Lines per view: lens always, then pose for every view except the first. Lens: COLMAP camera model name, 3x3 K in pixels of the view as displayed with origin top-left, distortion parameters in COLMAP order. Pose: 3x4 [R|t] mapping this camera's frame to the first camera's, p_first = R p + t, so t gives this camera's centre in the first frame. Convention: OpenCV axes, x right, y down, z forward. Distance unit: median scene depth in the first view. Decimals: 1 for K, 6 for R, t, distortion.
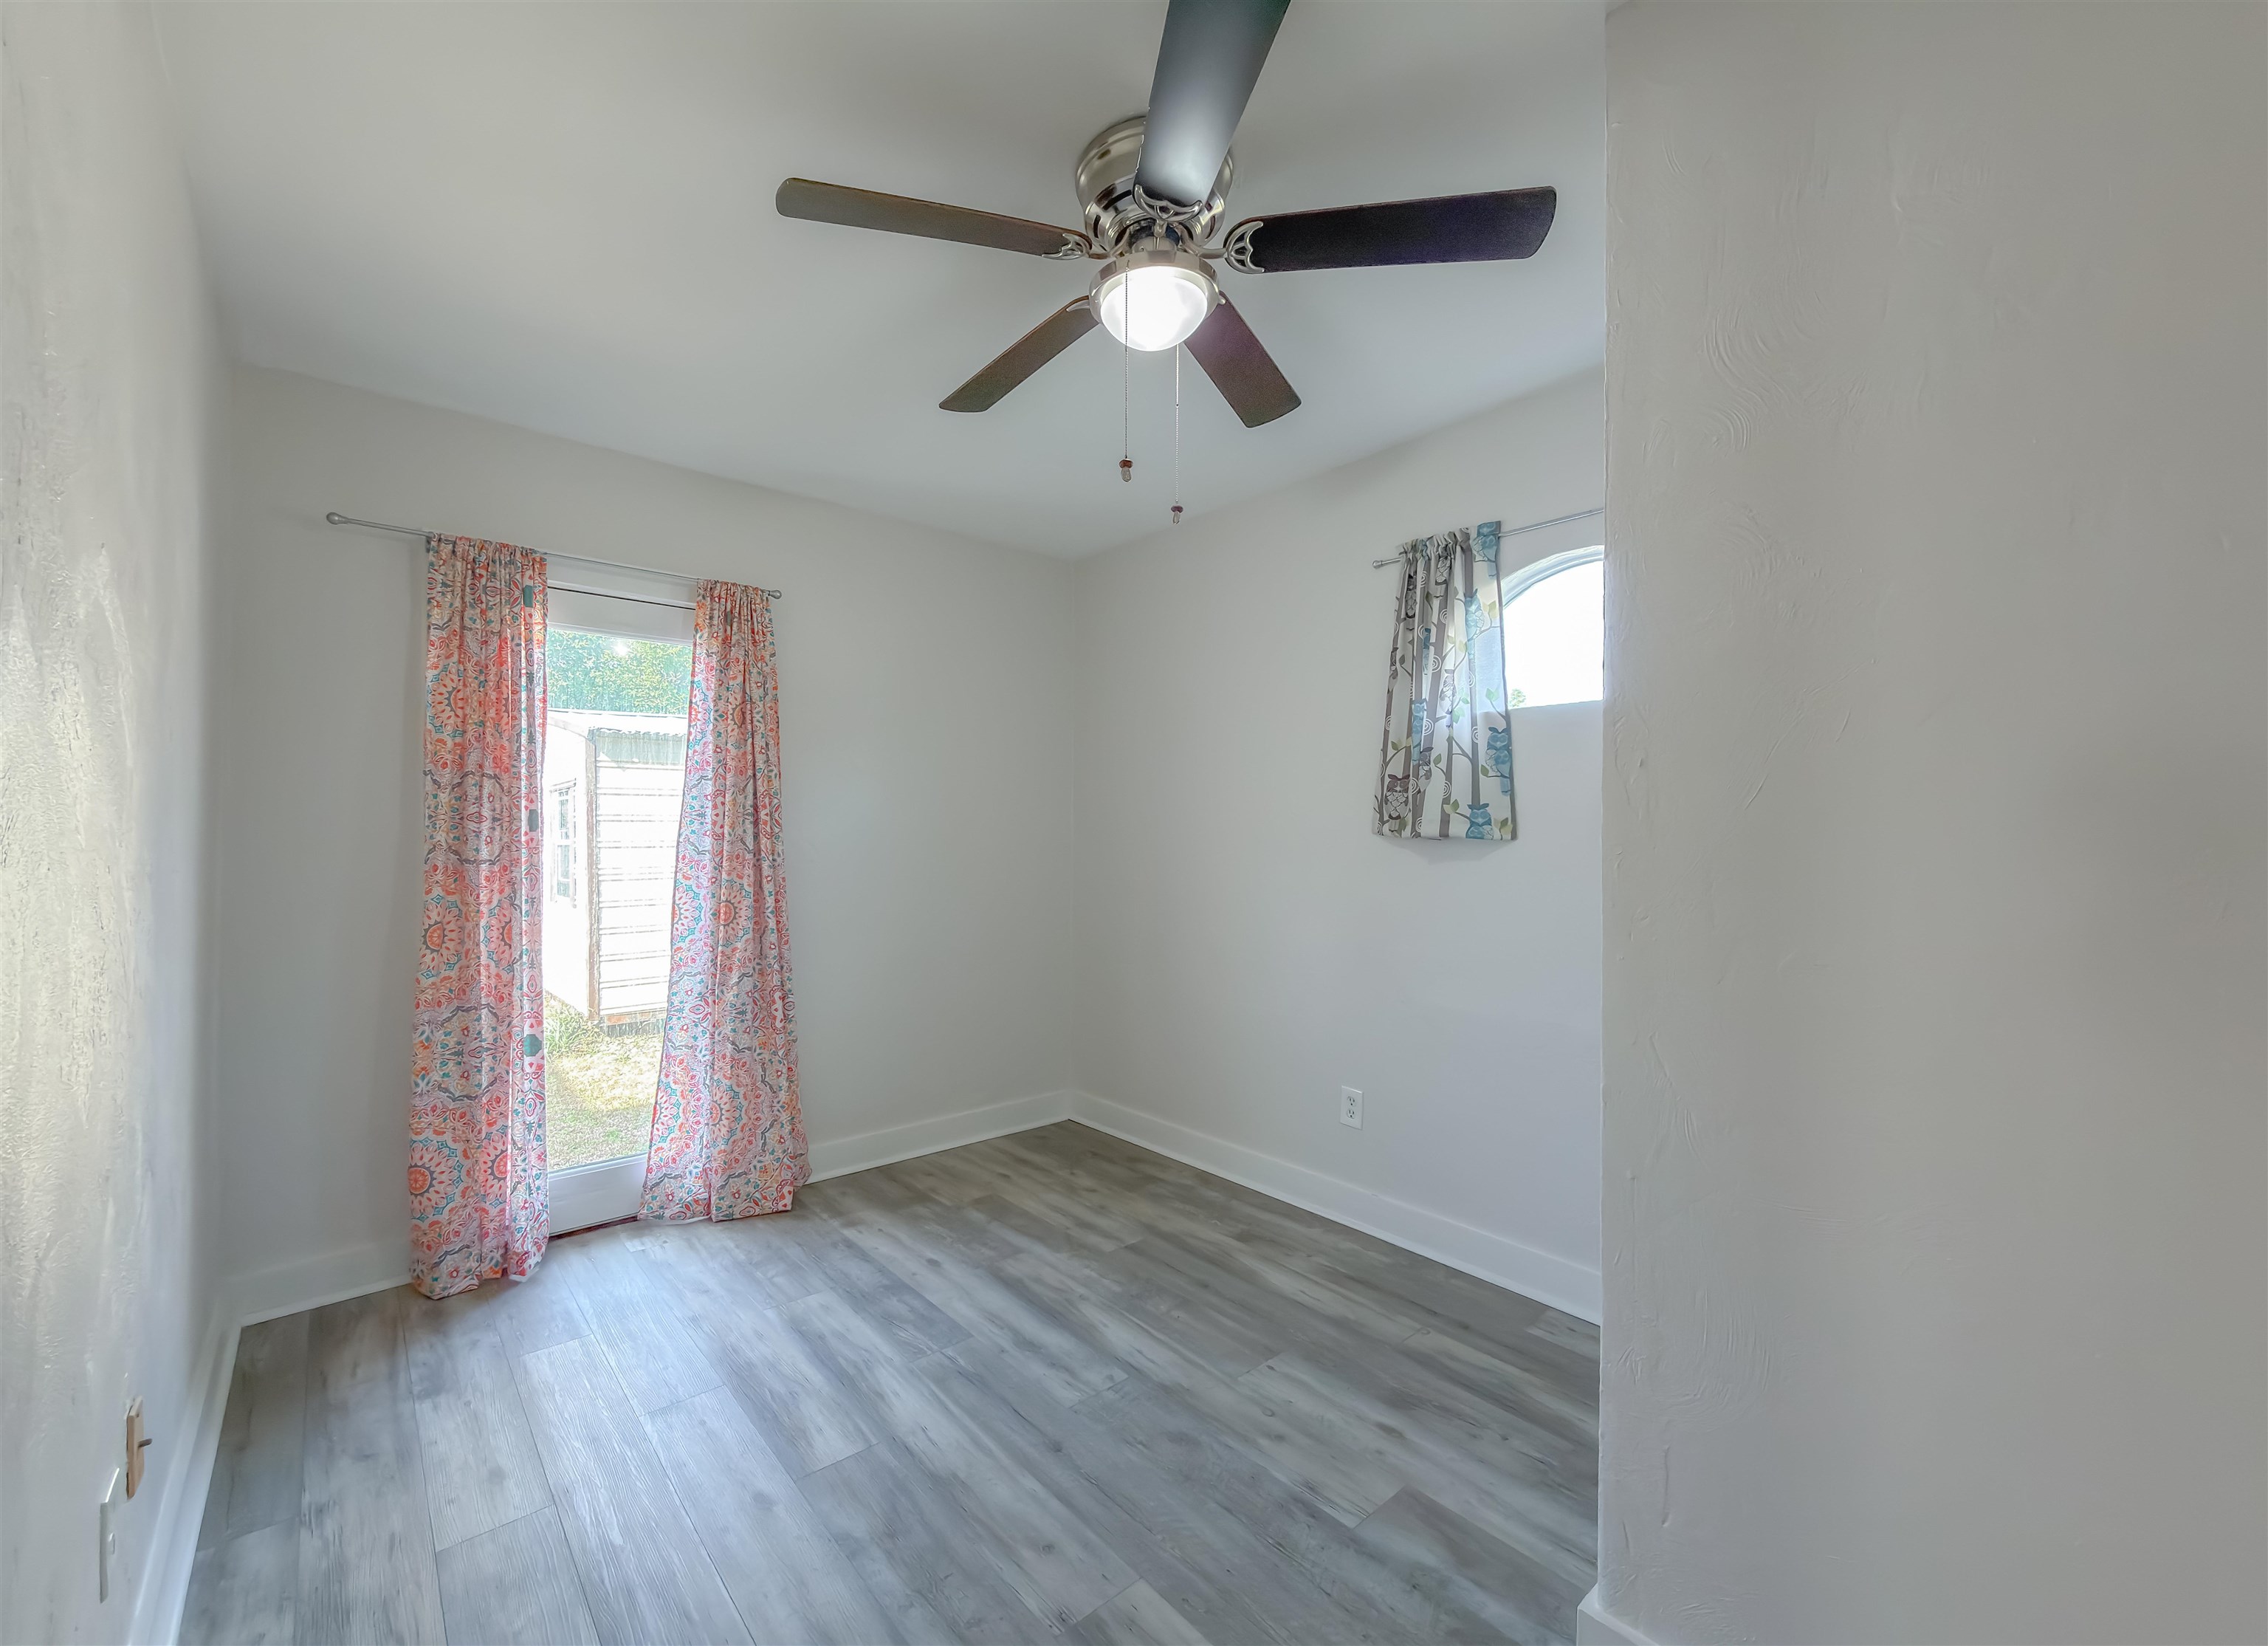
lens RADIAL K [[980.1, 0, 1138.9], [0, 980.1, 824.5], [0, 0, 1]] dist [-0.003692, 0.000703]
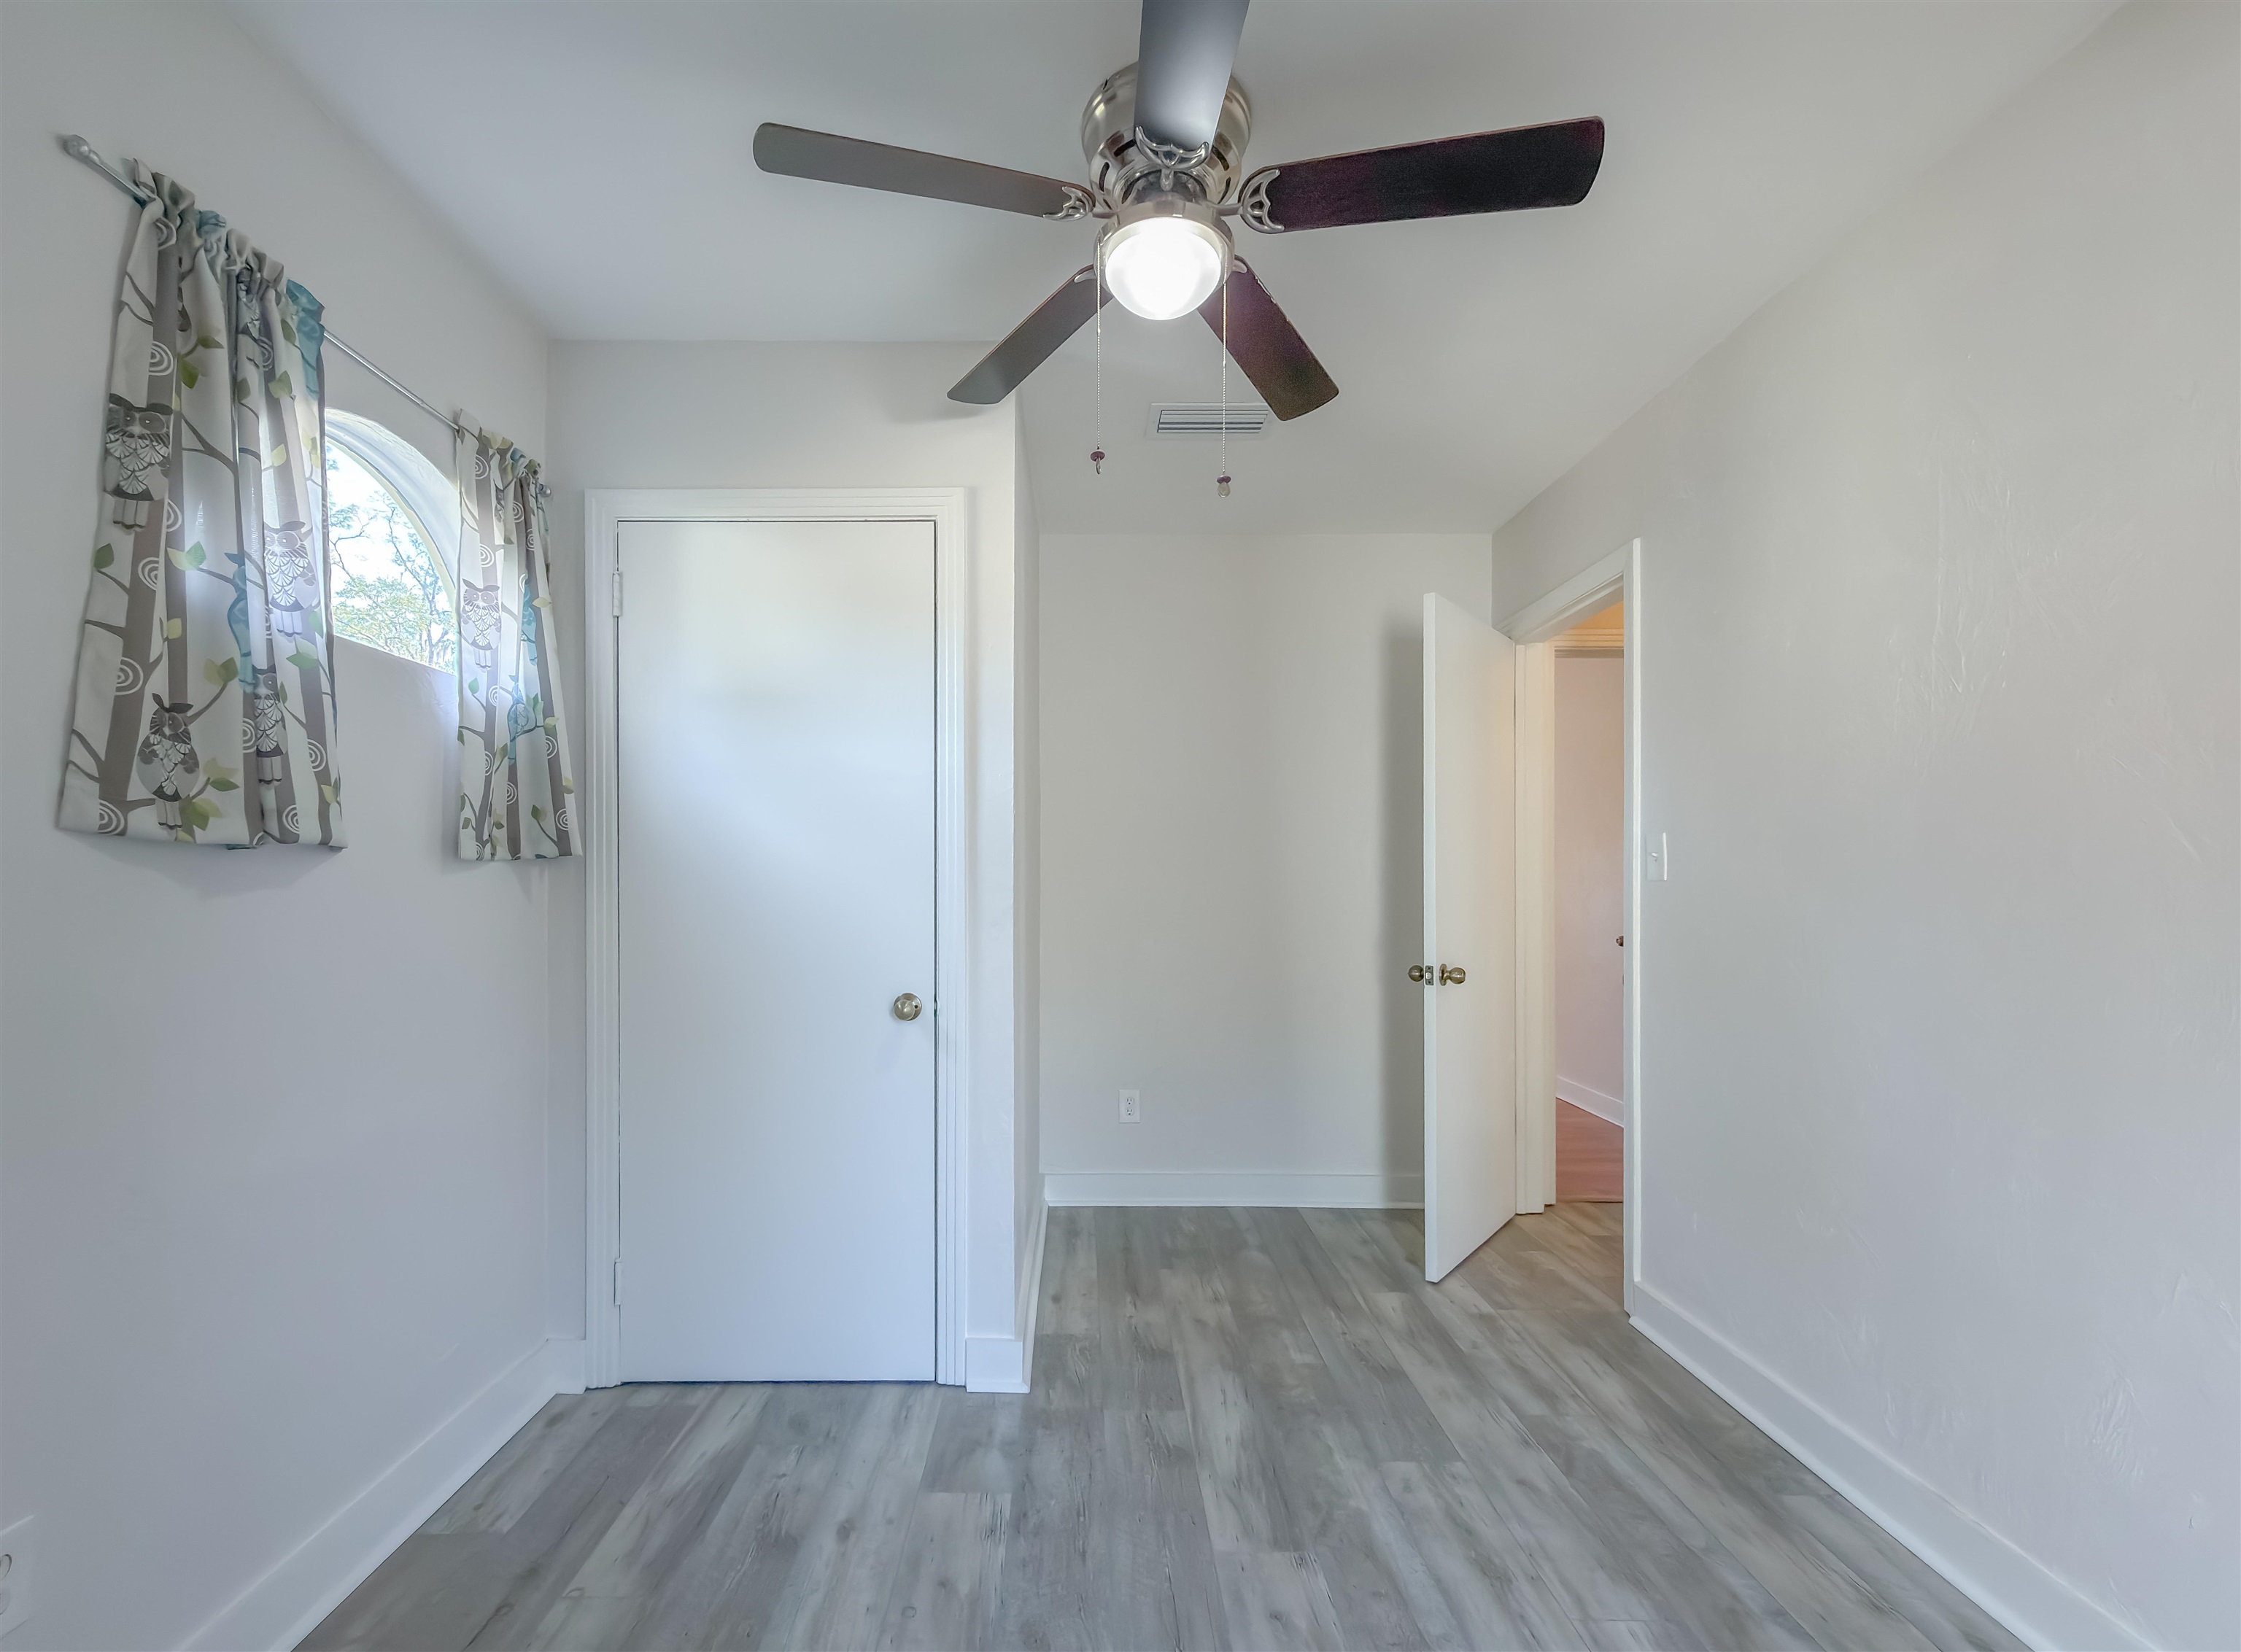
lens RADIAL K [[921.0, 0, 1078.1], [0, 921.0, 887.6], [0, 0, 1]] dist [0.001312, 0.001206]
pose [[-0.729927, -0.005736, 0.683502, -0.471908], [-0.002079, 0.999979, 0.006171, 0.045584], [-0.683522, 0.003084, -0.729923, 1.524959]]
